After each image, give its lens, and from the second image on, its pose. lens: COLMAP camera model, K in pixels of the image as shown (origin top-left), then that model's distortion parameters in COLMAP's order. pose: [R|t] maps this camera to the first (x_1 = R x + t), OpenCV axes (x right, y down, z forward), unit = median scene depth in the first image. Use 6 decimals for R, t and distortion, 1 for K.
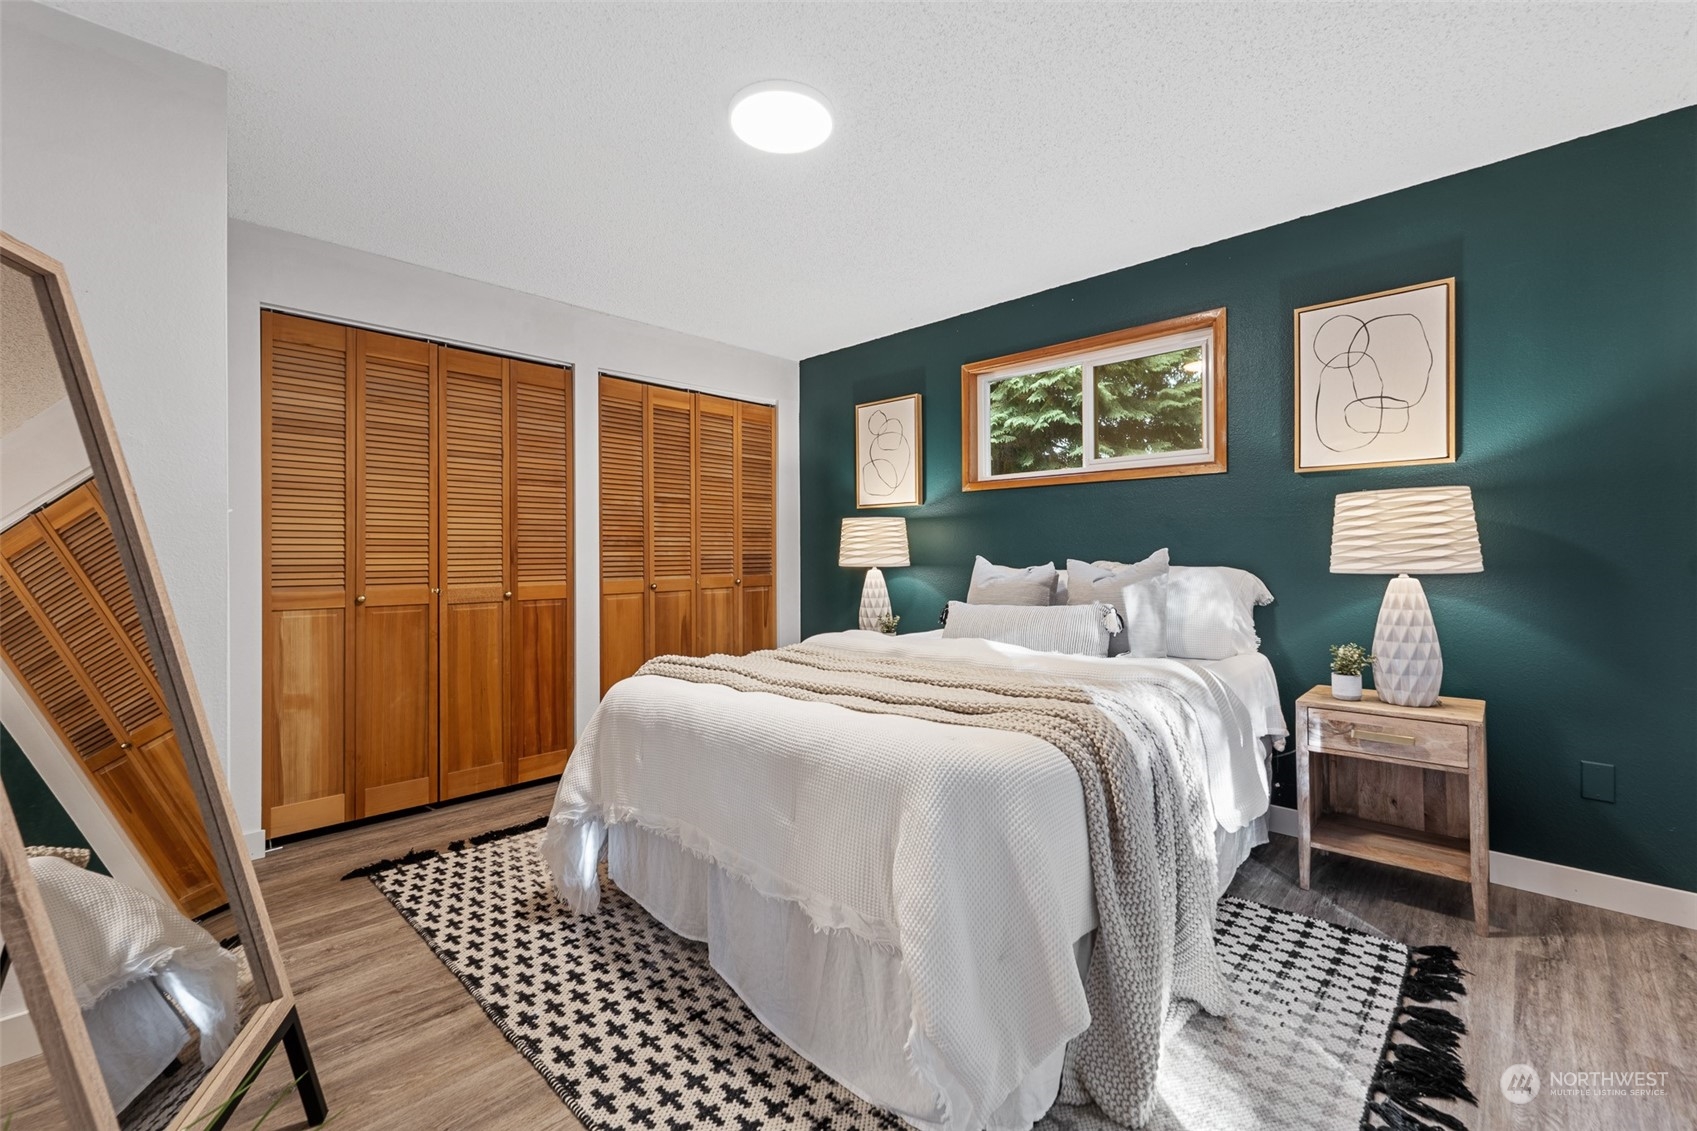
lens RADIAL K [[706.6, 0, 841.7], [0, 706.6, 557.0], [0, 0, 1]] dist [-0.003155, -0.000046]
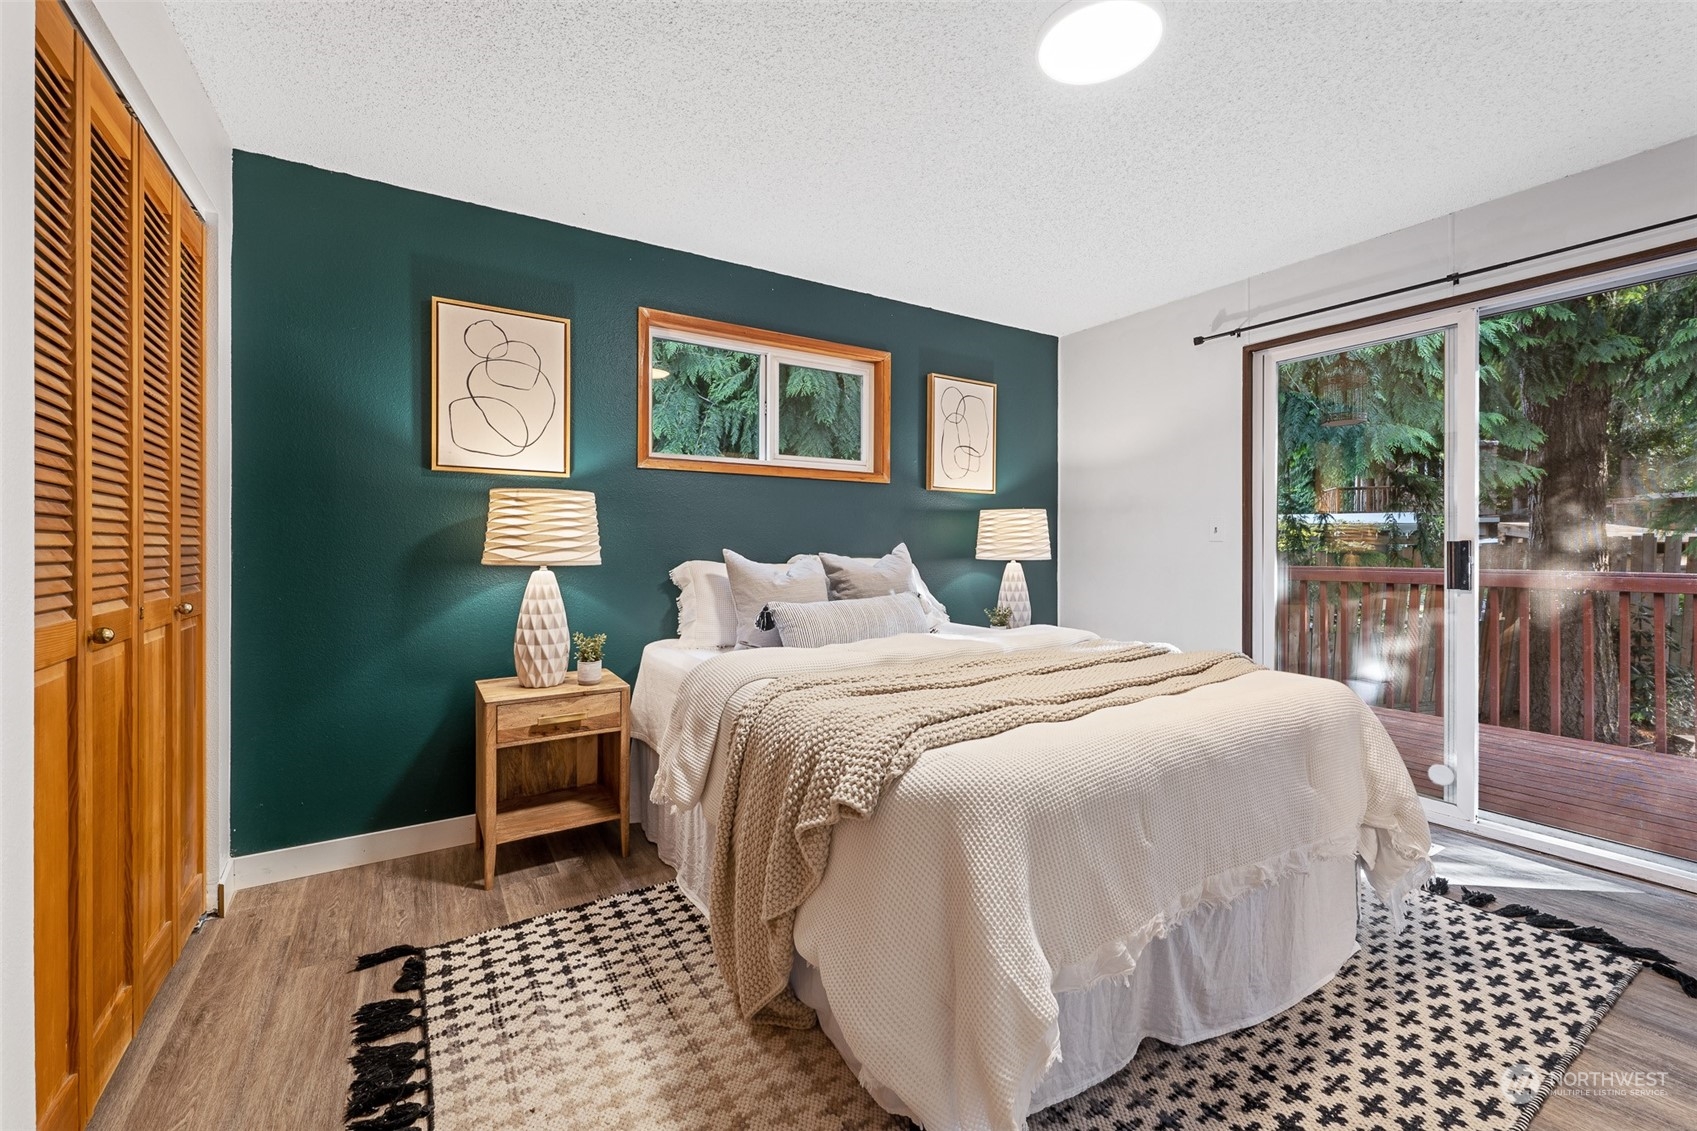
lens RADIAL K [[706.7, 0, 853.9], [0, 706.7, 550.3], [0, 0, 1]] dist [0.000699, -0.000033]
pose [[0.236863, 0.002482, 0.971540, -0.518725], [0.003675, 0.999987, -0.003451, 0.002976], [-0.971536, 0.004388, 0.236851, 0.567105]]
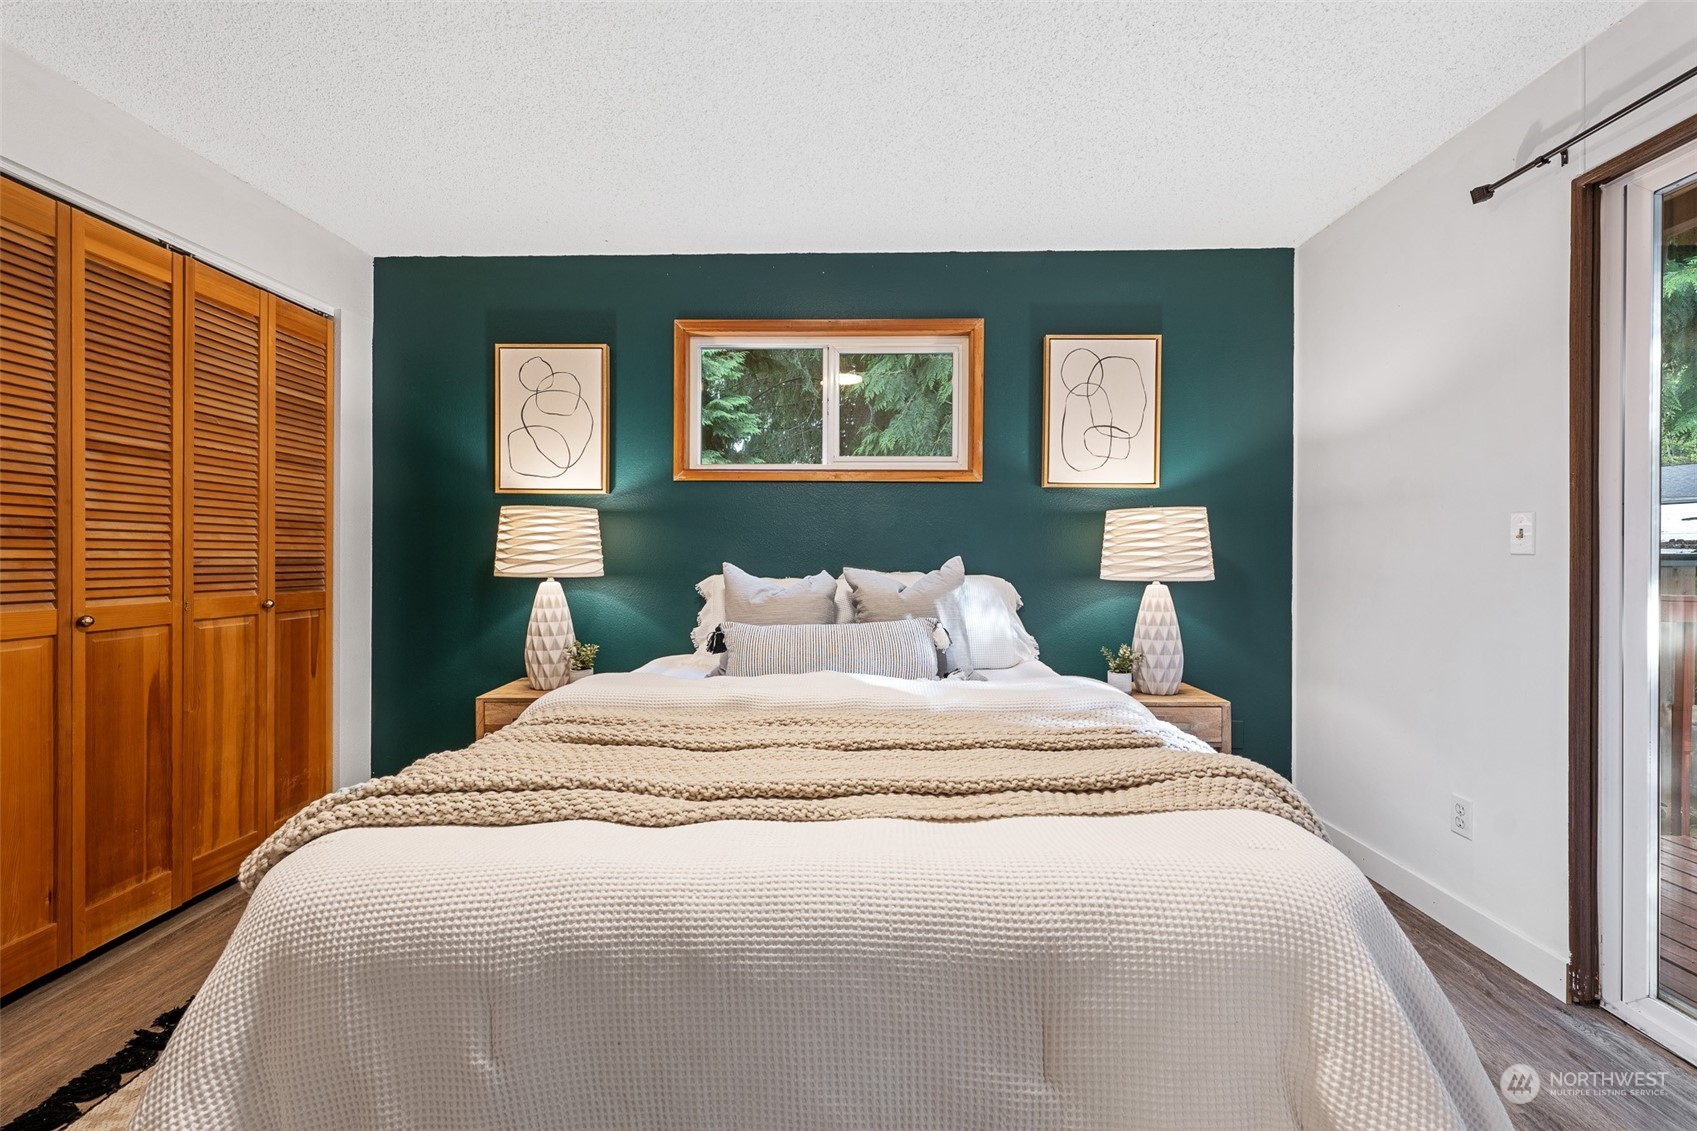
lens RADIAL K [[706.7, 0, 848.1], [0, 706.7, 559.6], [0, 0, 1]] dist [0.000699, -0.000033]
pose [[0.740491, 0.008116, 0.672017, -0.206053], [-0.005036, 0.999966, -0.006528, -0.000634], [-0.672047, 0.001449, 0.740507, 0.281858]]
